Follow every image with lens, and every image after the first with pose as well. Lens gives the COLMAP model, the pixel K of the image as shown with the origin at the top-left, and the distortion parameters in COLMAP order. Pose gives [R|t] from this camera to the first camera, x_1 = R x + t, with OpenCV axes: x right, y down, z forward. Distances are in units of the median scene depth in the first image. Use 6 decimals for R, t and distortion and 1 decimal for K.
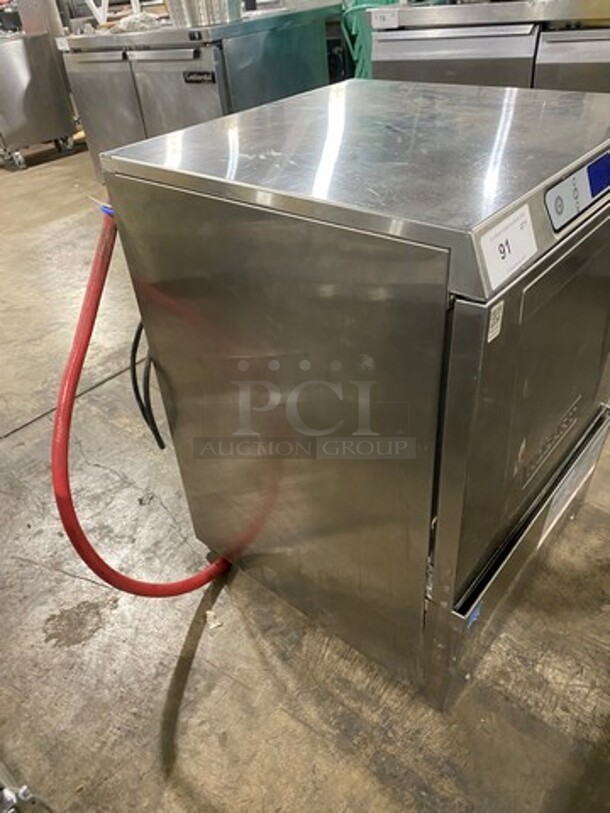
lens RADIAL K [[627.0, 0, 295.4], [0, 627.0, 404.4], [0, 0, 1]] dist [0.006958, 0.002747]
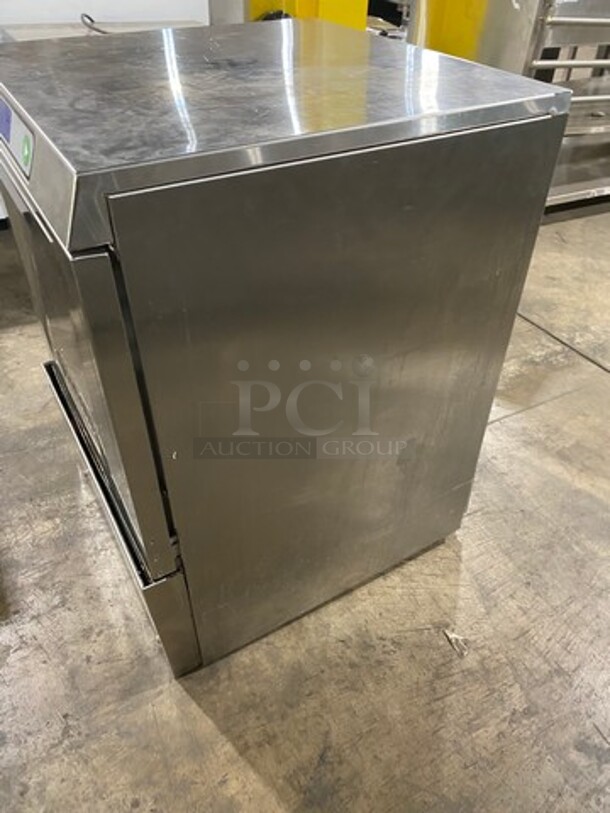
lens RADIAL K [[627.0, 0, 295.4], [0, 627.0, 404.4], [0, 0, 1]] dist [0.006958, 0.002747]
pose [[-0.334335, 0.656799, -0.675896, 0.929835], [-0.533918, 0.458981, 0.710118, -0.800744], [0.776628, 0.598291, 0.197223, 1.018545]]
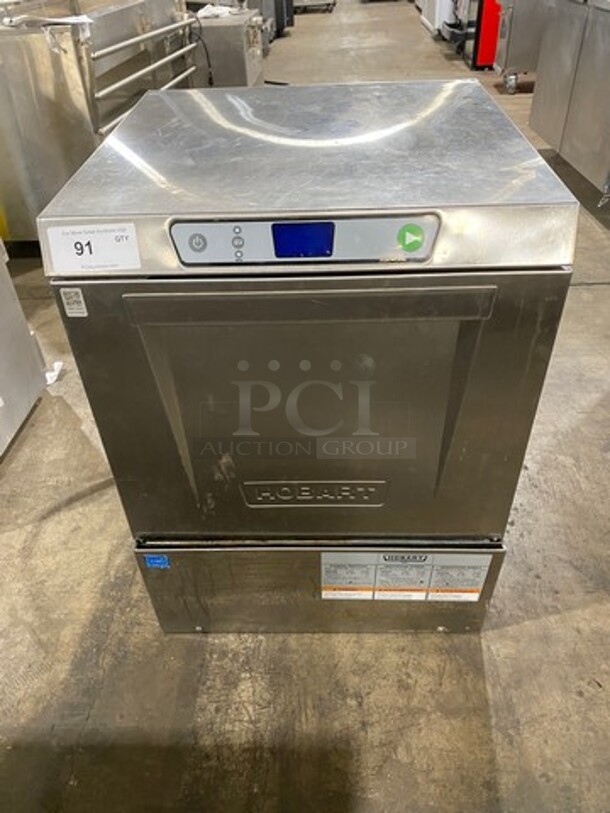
lens RADIAL K [[627.0, 0, 295.4], [0, 627.0, 404.4], [0, 0, 1]] dist [0.006958, 0.002747]
pose [[0.627951, 0.526717, -0.572928, 0.828803], [-0.460822, 0.844891, 0.271665, -0.293936], [0.627153, 0.093425, 0.773273, 0.209066]]
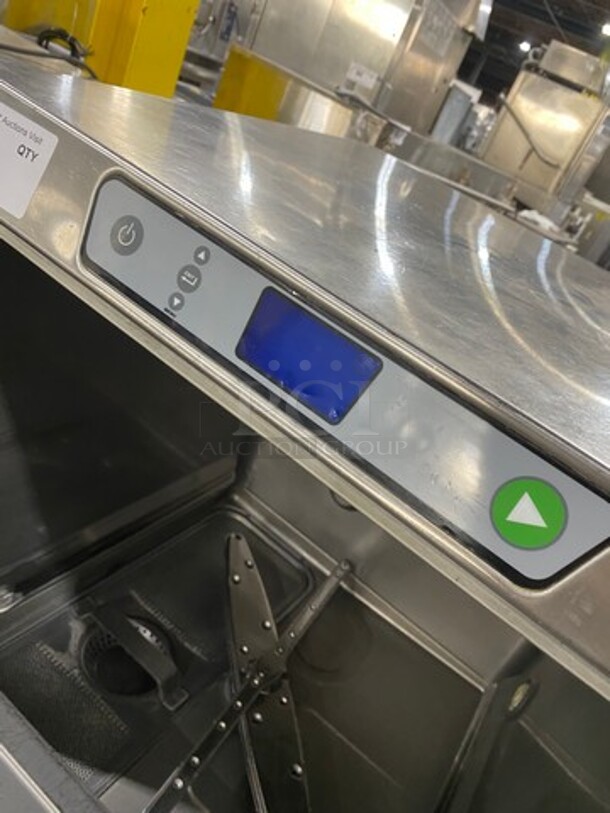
lens RADIAL K [[627.0, 0, 295.4], [0, 627.0, 404.4], [0, 0, 1]] dist [0.006958, 0.002747]
pose [[0.077149, 0.608636, -0.789690, 0.587226], [-0.847156, 0.457653, 0.269962, -0.327008], [0.525713, 0.648164, 0.550917, 0.580737]]
